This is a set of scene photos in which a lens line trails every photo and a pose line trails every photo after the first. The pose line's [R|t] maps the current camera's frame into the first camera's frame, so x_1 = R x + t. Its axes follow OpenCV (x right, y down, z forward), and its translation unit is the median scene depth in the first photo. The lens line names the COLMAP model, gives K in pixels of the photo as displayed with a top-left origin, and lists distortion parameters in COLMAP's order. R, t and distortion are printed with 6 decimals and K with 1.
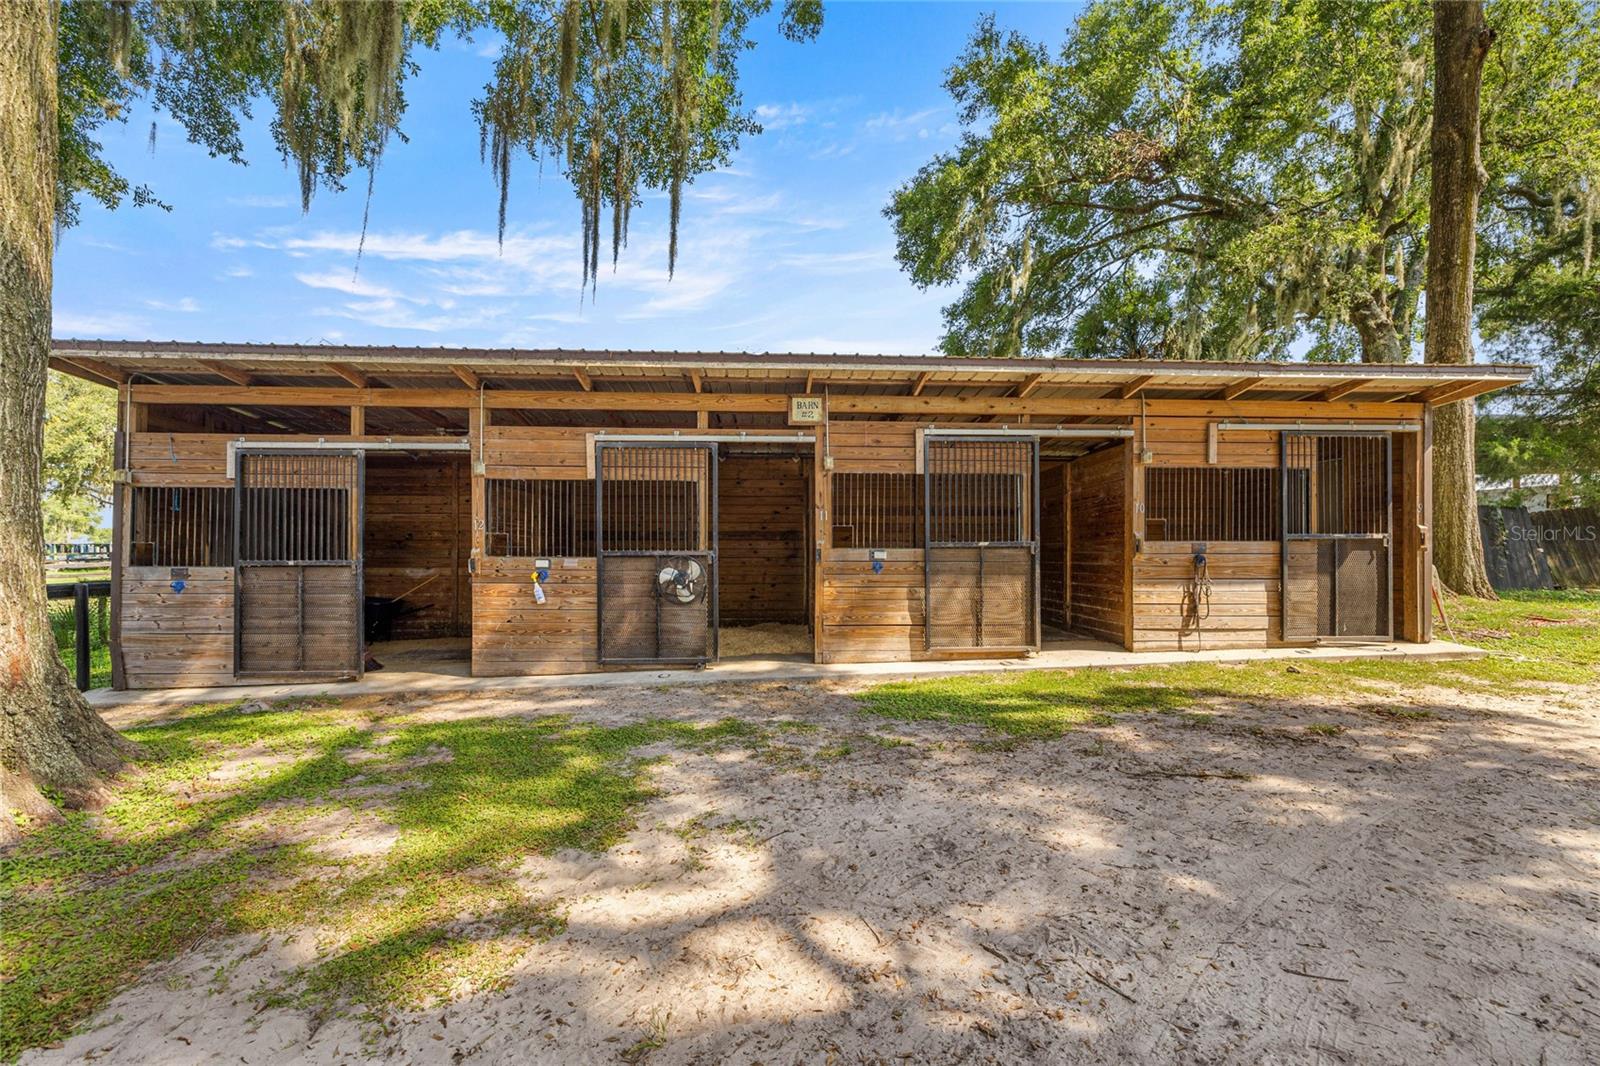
lens RADIAL K [[674.0, 0, 796.9], [0, 674.0, 533.0], [0, 0, 1]] dist [0.000583, 0.000111]
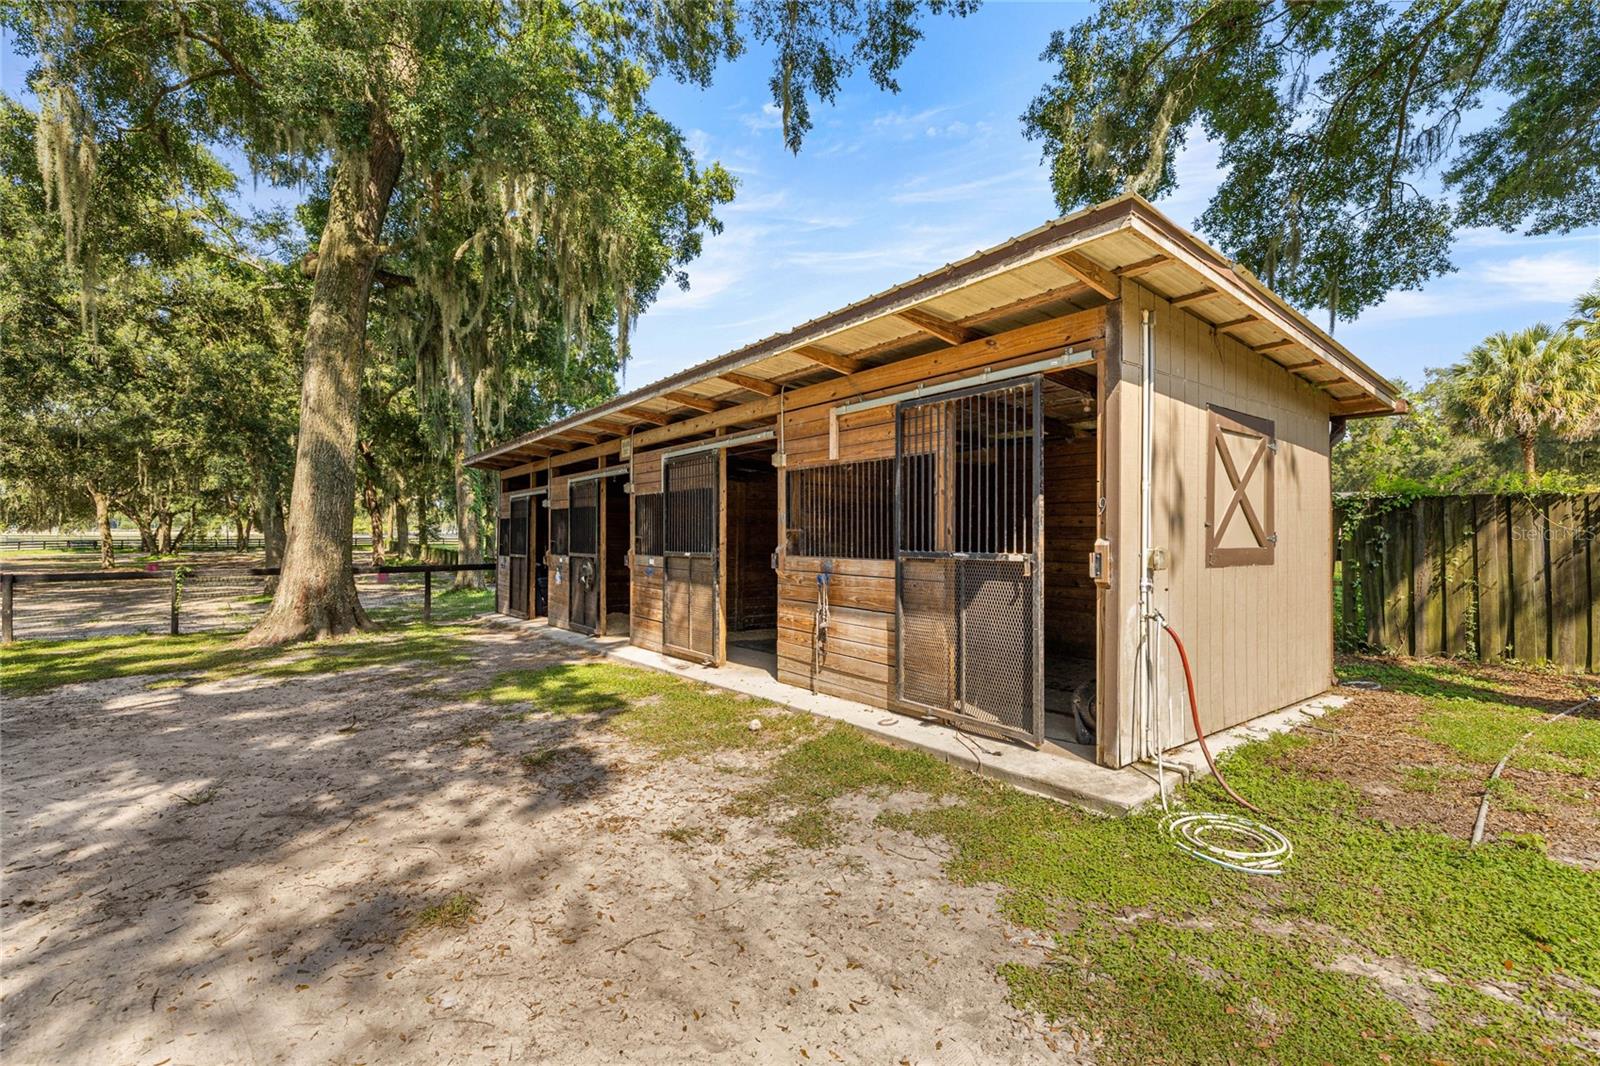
lens RADIAL K [[674.0, 0, 796.9], [0, 674.0, 533.0], [0, 0, 1]] dist [0.000583, 0.000111]
pose [[0.563632, -0.000634, -0.826025, 1.234270], [0.005535, 0.999980, 0.003010, -0.019503], [0.826007, -0.006269, 0.563625, 0.517153]]
